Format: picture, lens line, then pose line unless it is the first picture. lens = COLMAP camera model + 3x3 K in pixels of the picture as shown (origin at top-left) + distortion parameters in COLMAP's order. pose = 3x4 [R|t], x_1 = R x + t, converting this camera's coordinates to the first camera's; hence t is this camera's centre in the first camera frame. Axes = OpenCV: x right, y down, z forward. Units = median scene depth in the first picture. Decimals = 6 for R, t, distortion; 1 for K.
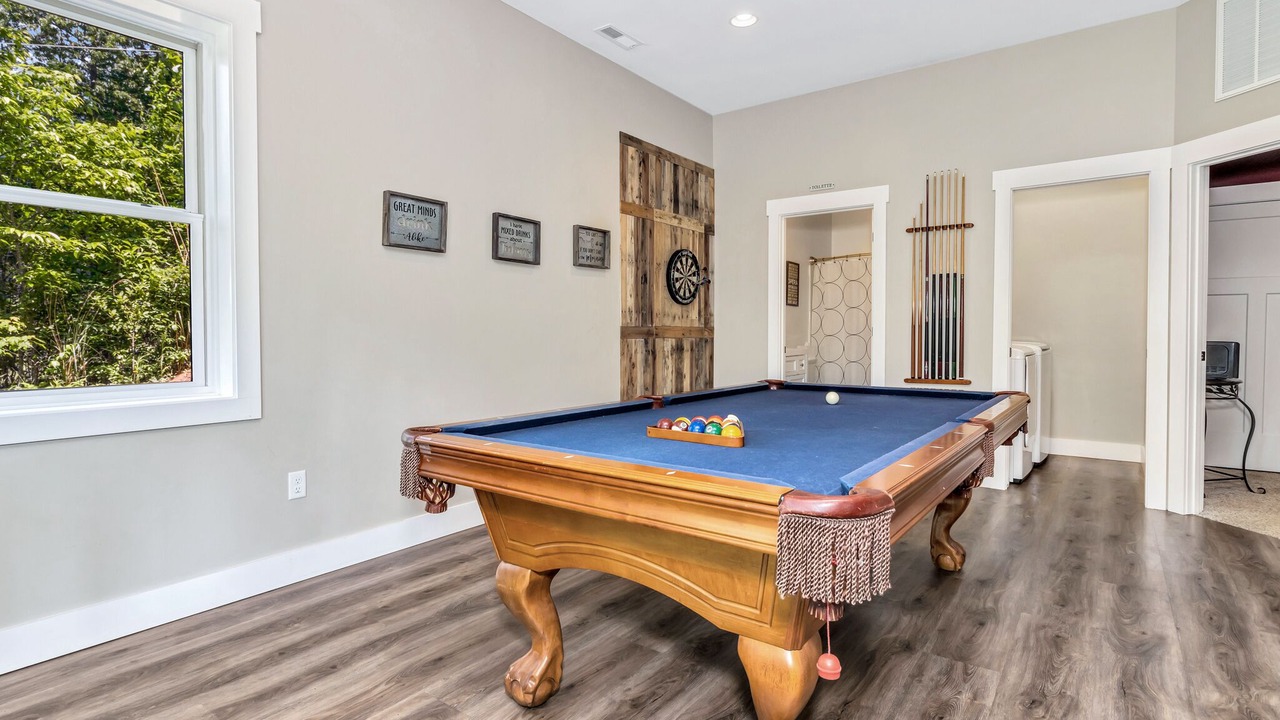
lens RADIAL K [[609.3, 0, 640.2], [0, 609.3, 343.8], [0, 0, 1]] dist [0.000652, 0.000002]
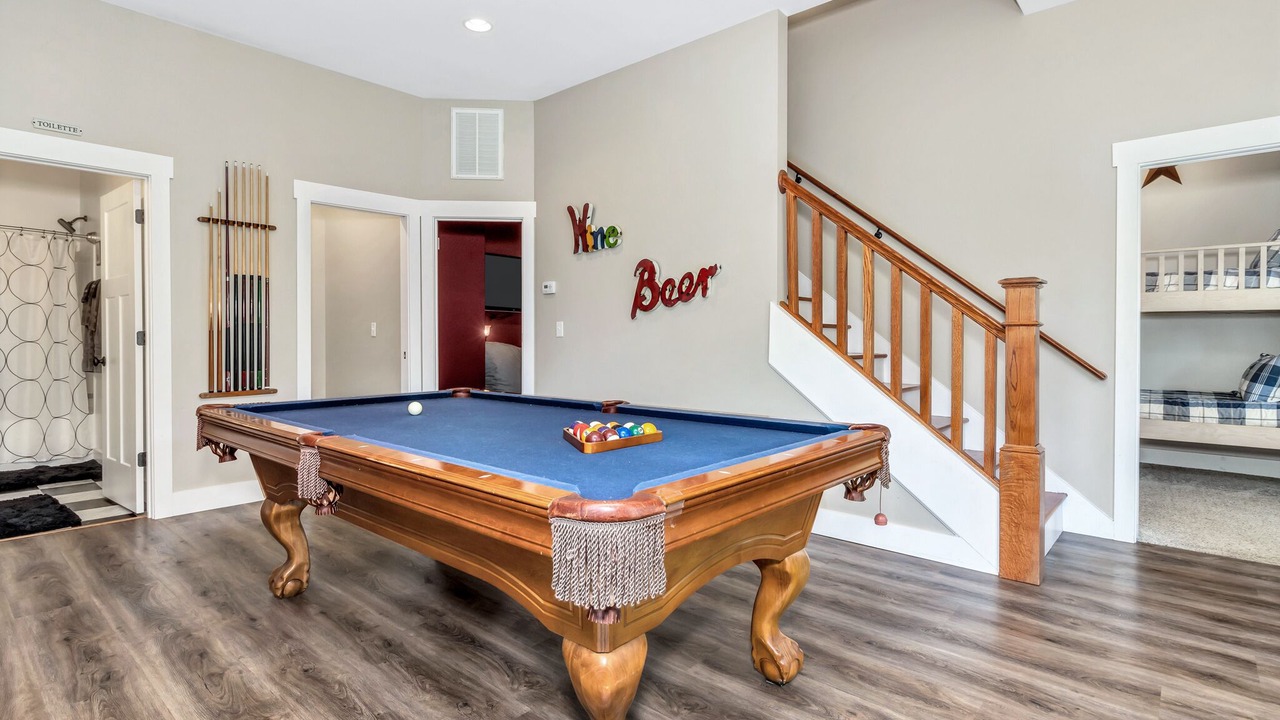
lens RADIAL K [[609.3, 0, 640.2], [0, 609.3, 343.8], [0, 0, 1]] dist [0.000652, 0.000002]
pose [[0.128573, -0.010087, 0.991649, -0.335972], [0.019783, 0.999775, 0.007604, -0.006817], [-0.991503, 0.018640, 0.128743, 0.296766]]
